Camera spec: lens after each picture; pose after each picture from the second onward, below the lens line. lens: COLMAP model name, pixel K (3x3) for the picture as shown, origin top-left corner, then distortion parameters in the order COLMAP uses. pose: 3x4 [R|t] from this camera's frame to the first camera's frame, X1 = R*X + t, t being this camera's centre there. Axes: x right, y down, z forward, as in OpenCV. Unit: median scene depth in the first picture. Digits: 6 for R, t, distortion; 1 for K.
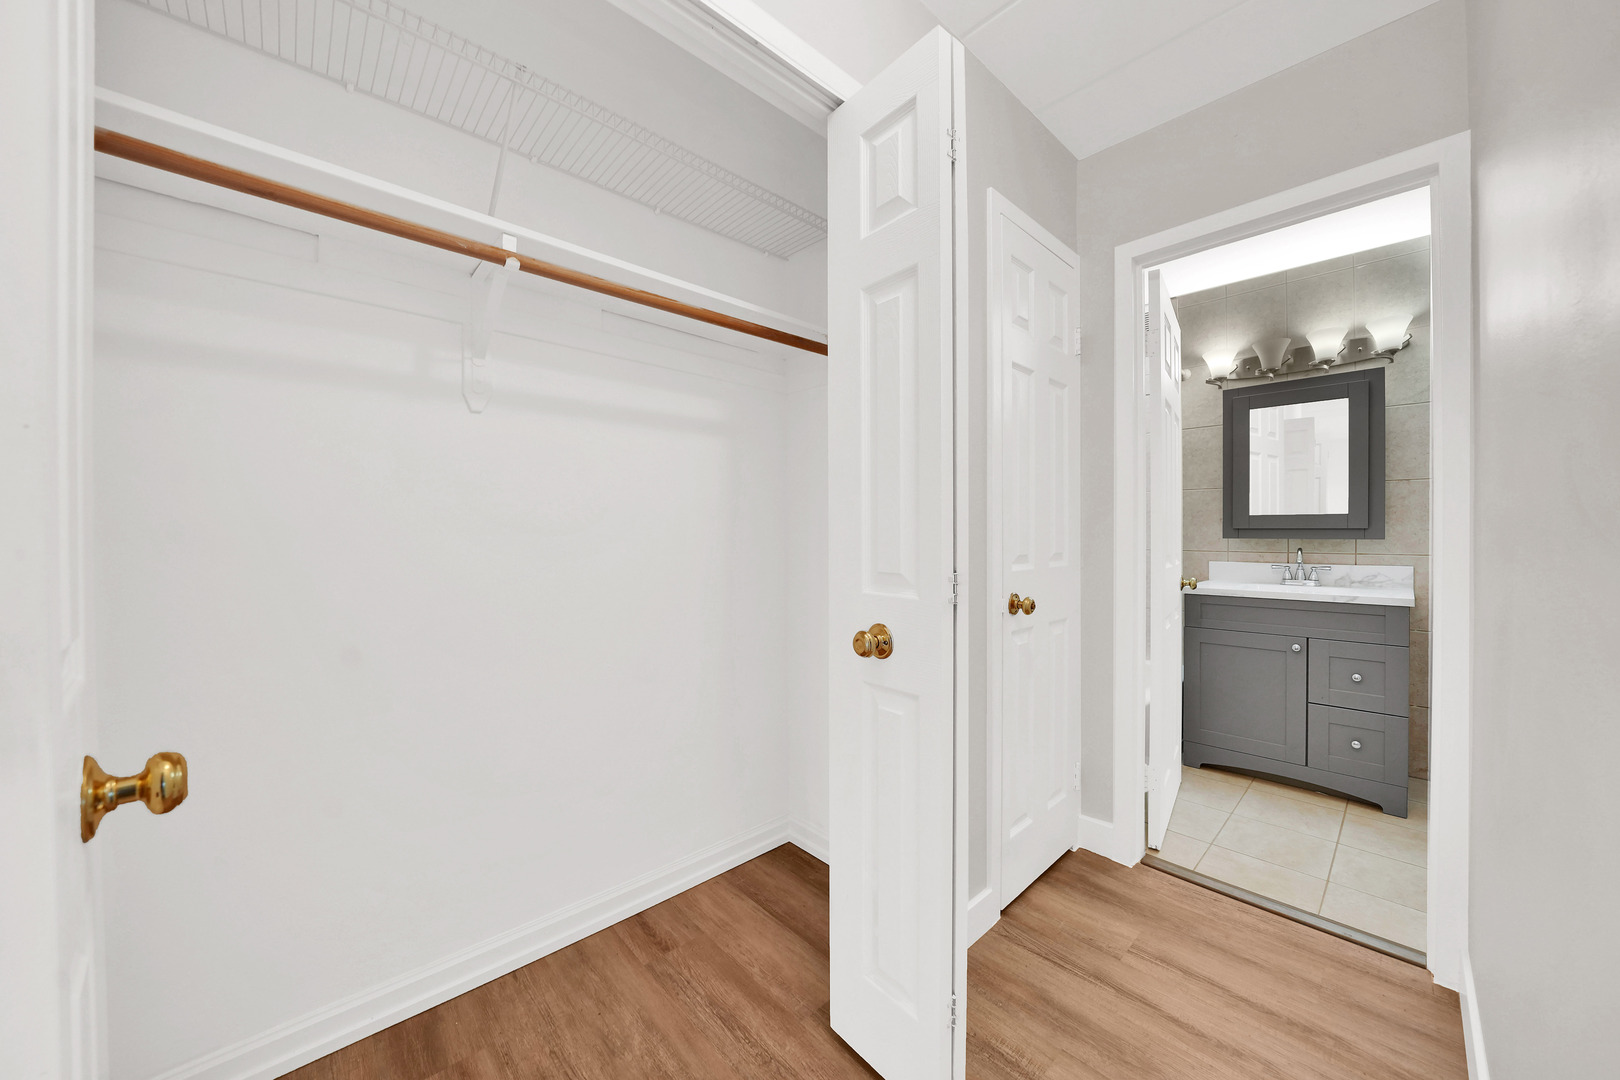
lens RADIAL K [[577.8, 0, 812.6], [0, 577.8, 545.0], [0, 0, 1]] dist [-0.024144, -0.000010]
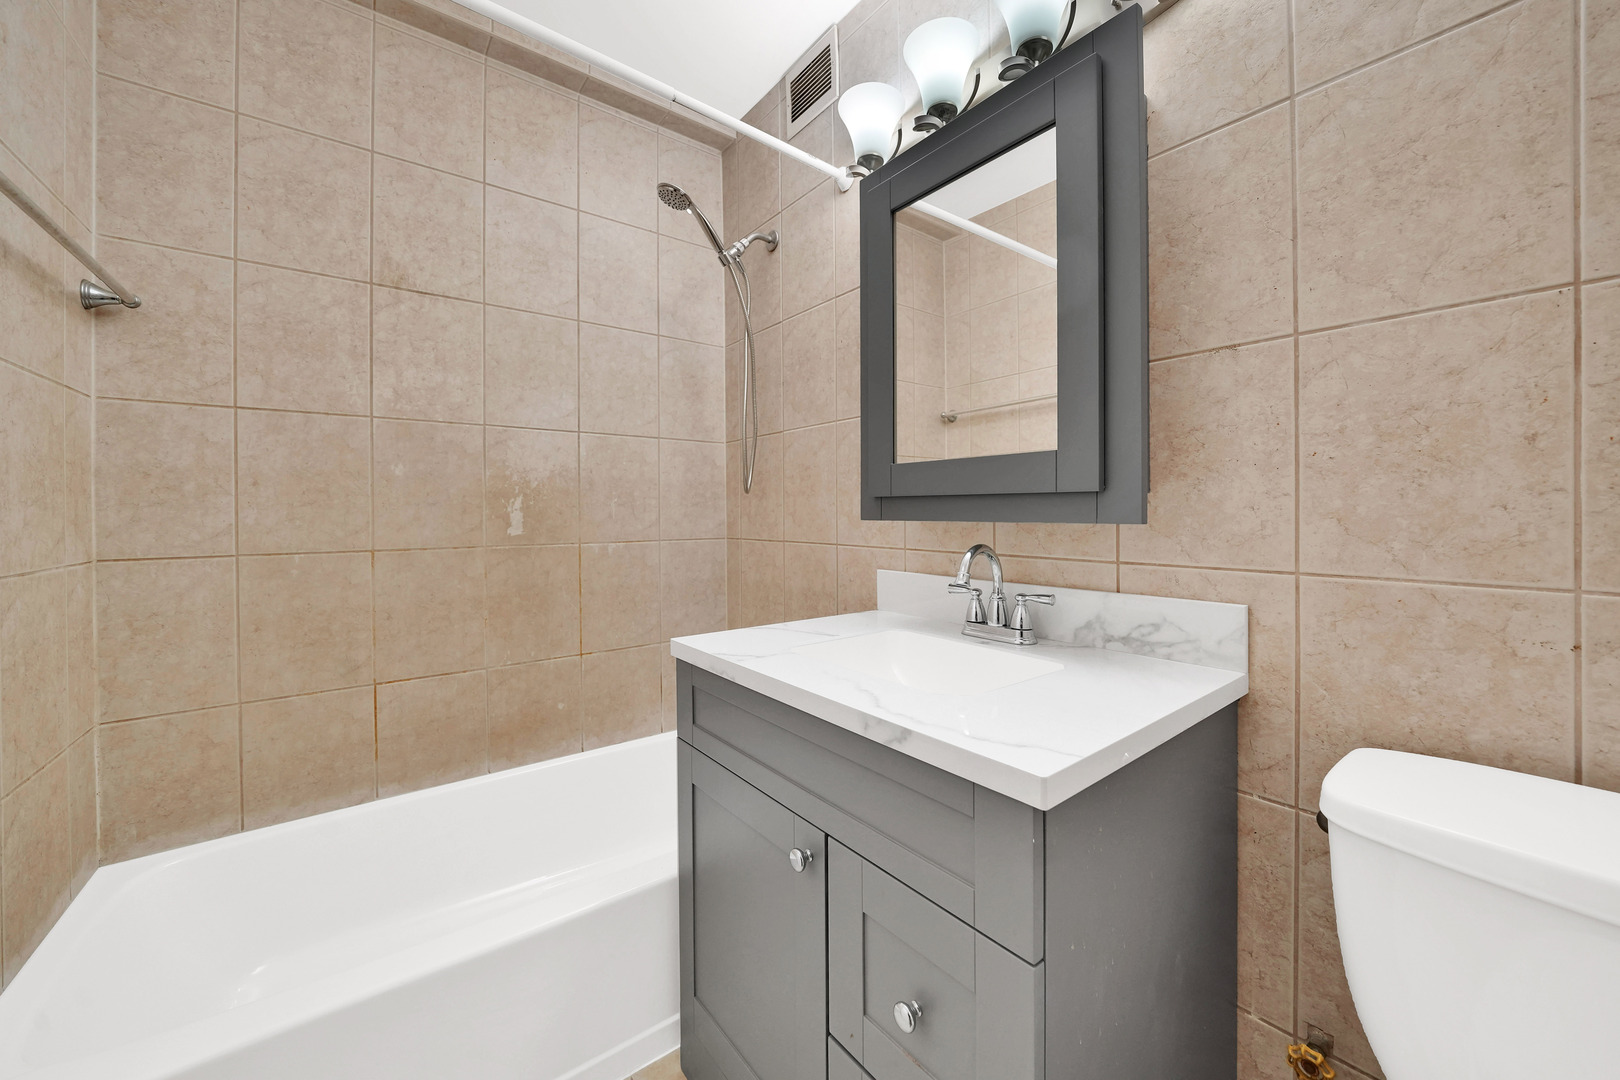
lens RADIAL K [[599.4, 0, 816.1], [0, 599.4, 522.9], [0, 0, 1]] dist [-0.021379, 0.000009]
pose [[0.995817, 0.000780, -0.091368, 0.830892], [-0.000925, 0.999998, -0.001542, -0.009717], [0.091366, 0.001620, 0.995816, 0.615739]]
